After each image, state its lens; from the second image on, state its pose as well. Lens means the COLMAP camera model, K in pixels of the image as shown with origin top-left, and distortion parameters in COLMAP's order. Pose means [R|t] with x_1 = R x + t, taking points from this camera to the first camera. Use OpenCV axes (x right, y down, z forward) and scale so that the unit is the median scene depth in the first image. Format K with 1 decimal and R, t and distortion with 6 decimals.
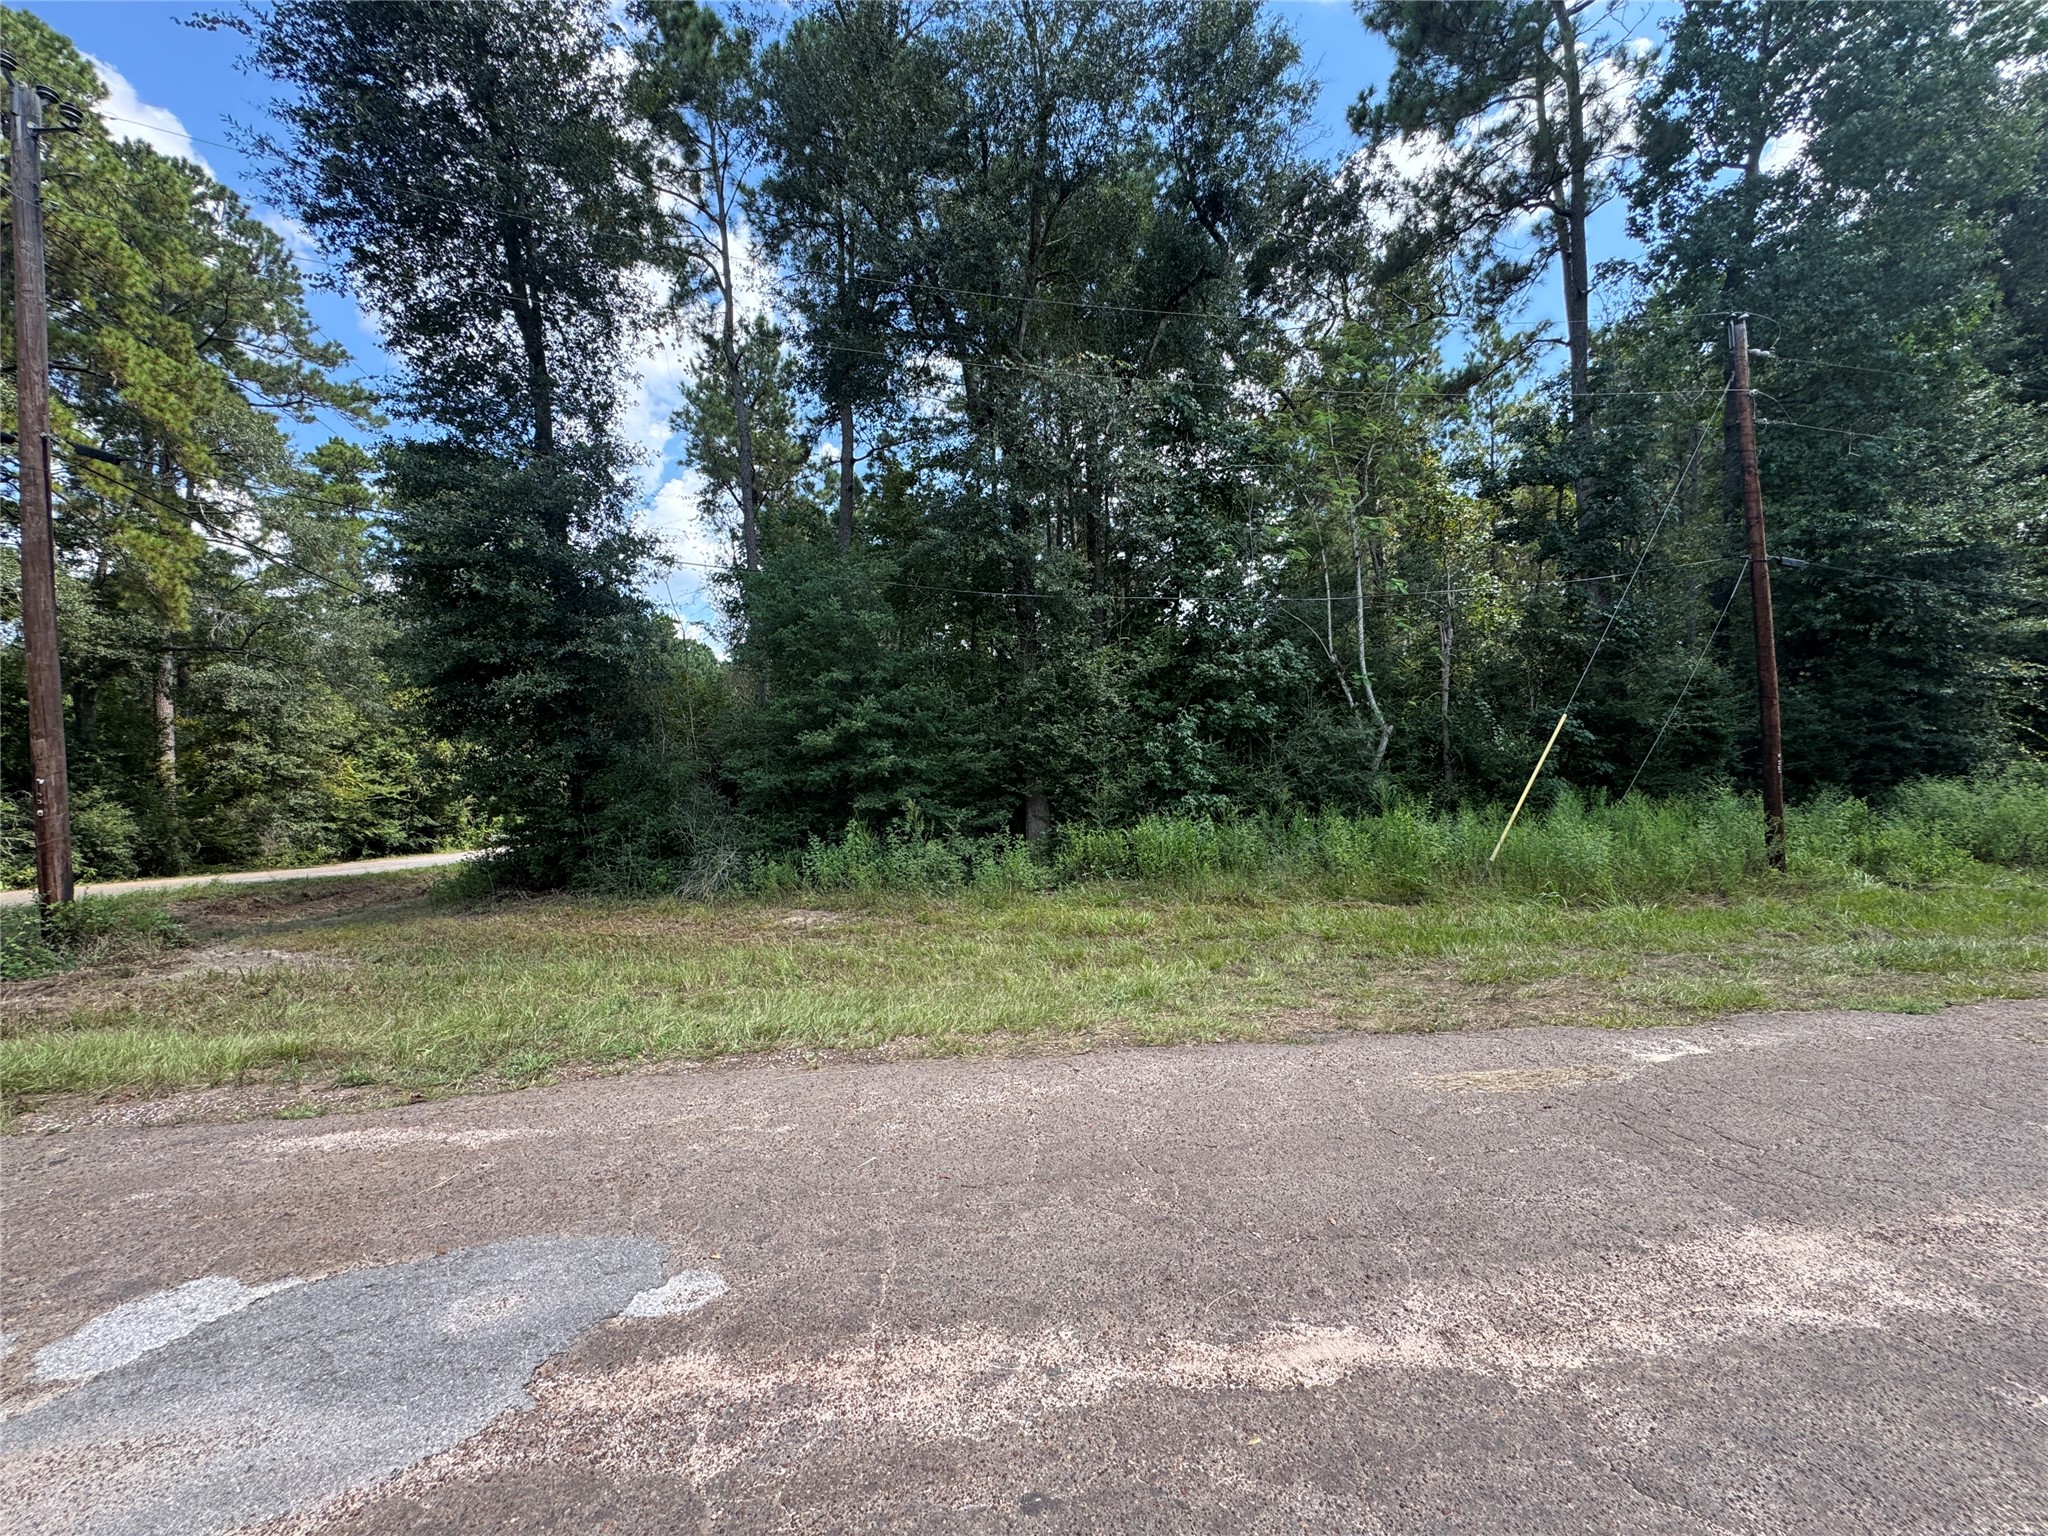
lens RADIAL K [[819.4, 0, 1026.4], [0, 819.4, 764.9], [0, 0, 1]] dist [-0.003838, -0.000692]
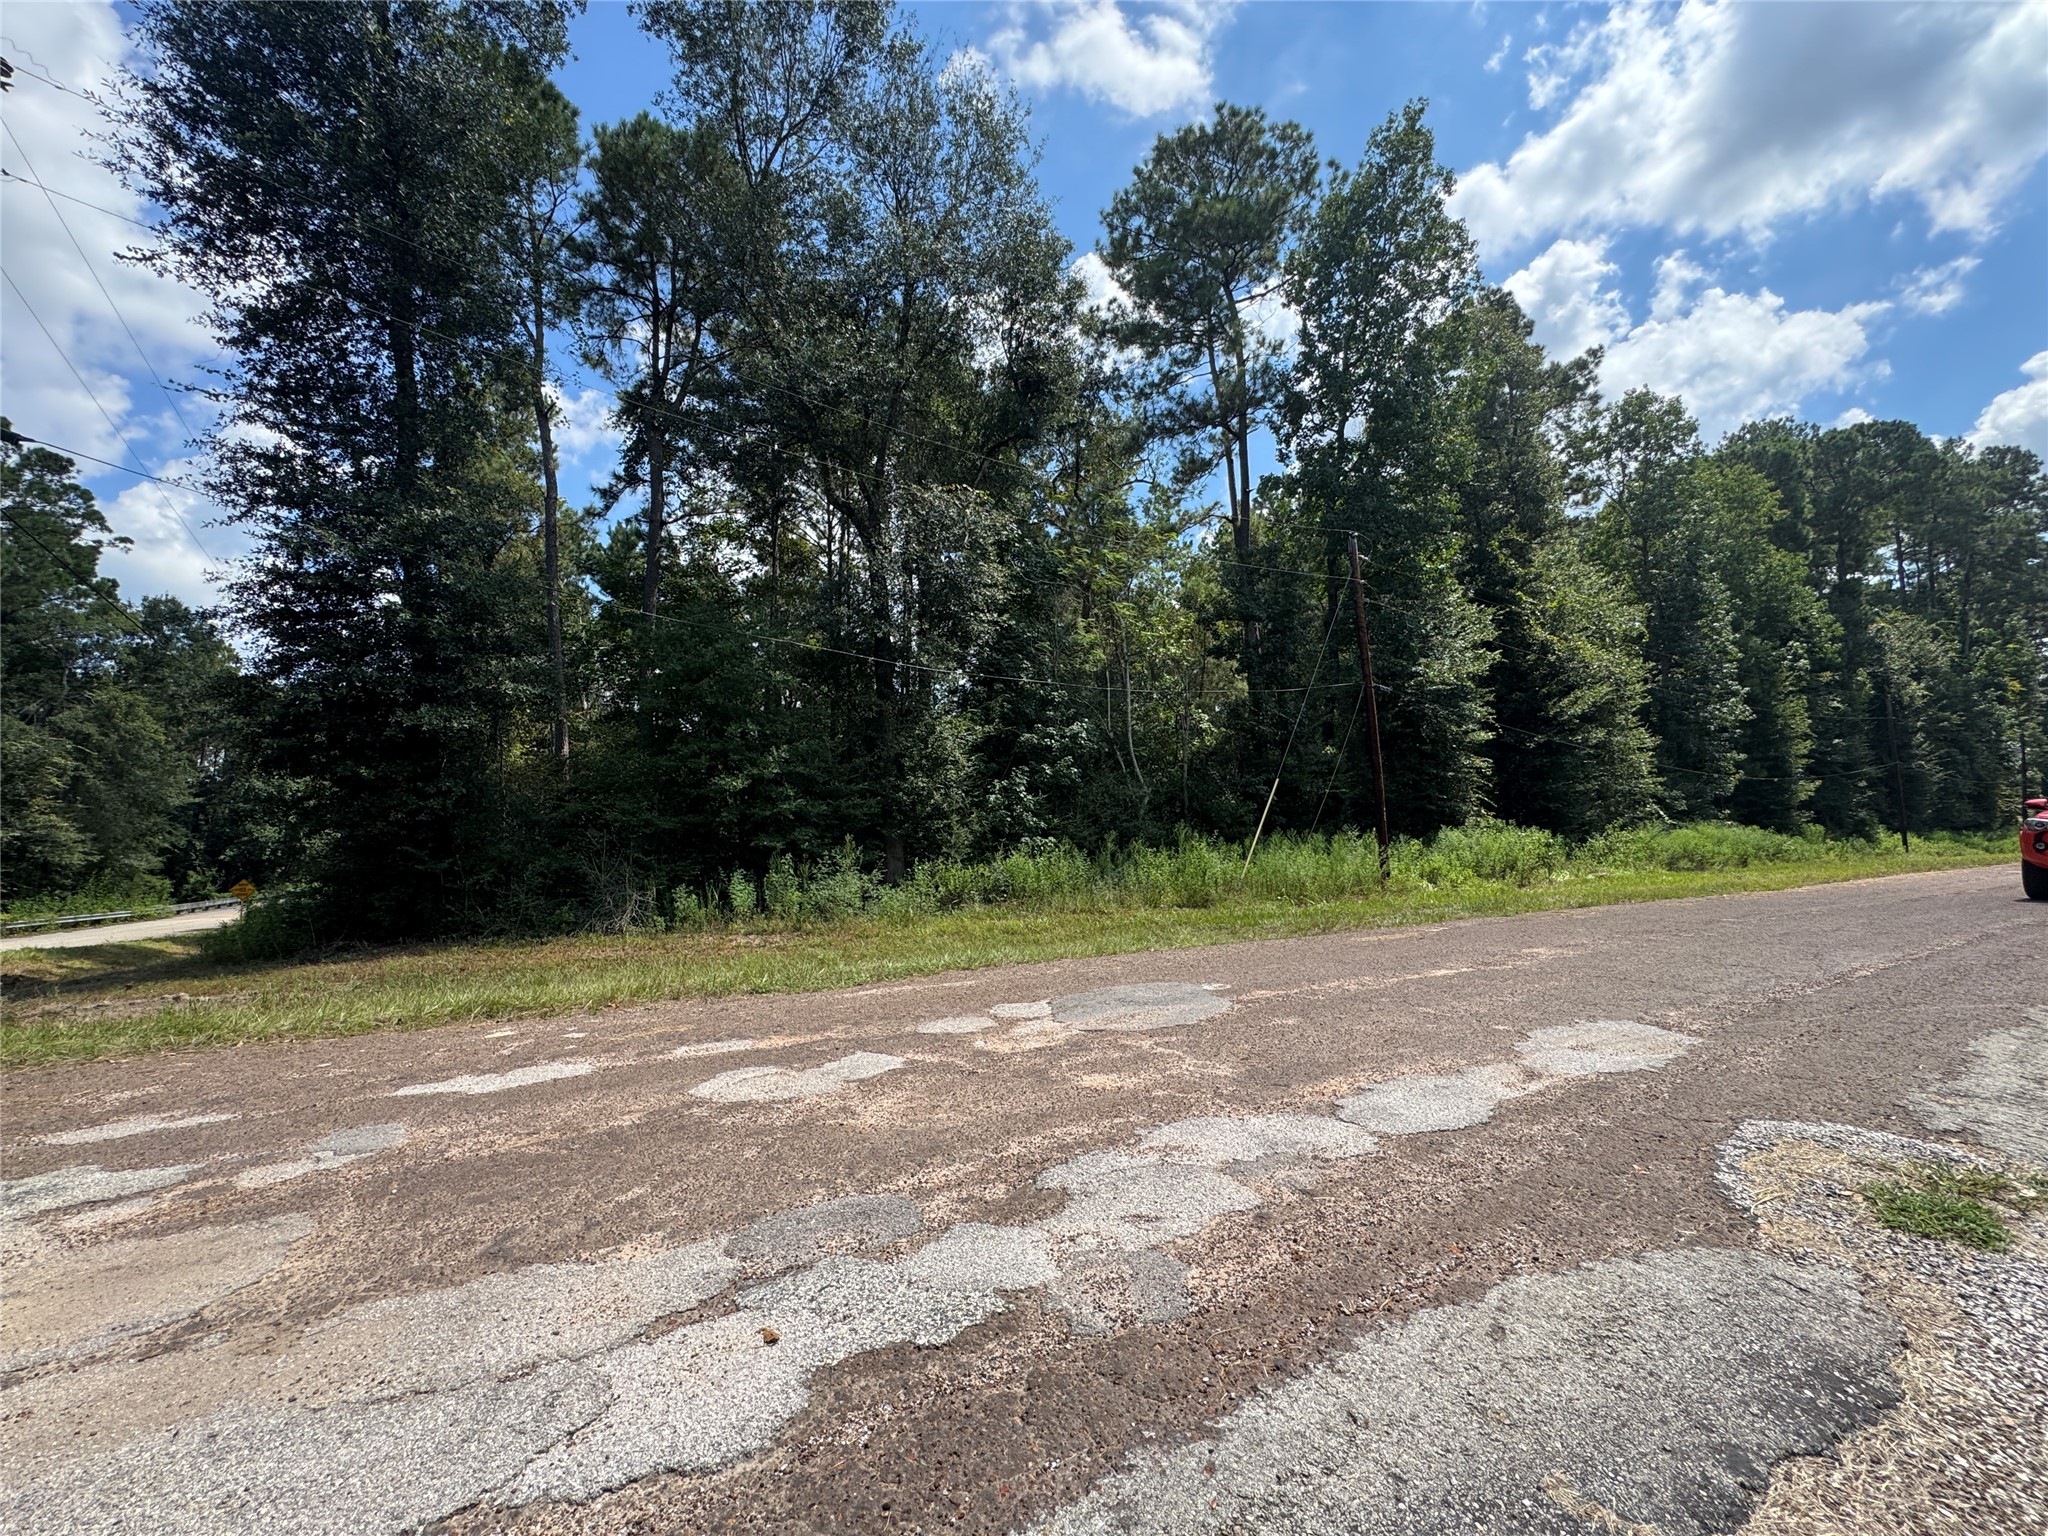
lens RADIAL K [[819.4, 0, 1021.9], [0, 819.4, 771.3], [0, 0, 1]] dist [-0.003838, -0.000692]
pose [[0.915008, 0.032051, 0.402160, -0.302659], [0.002213, 0.996425, -0.084448, 0.040371], [-0.403429, 0.078161, 0.911667, -0.136918]]
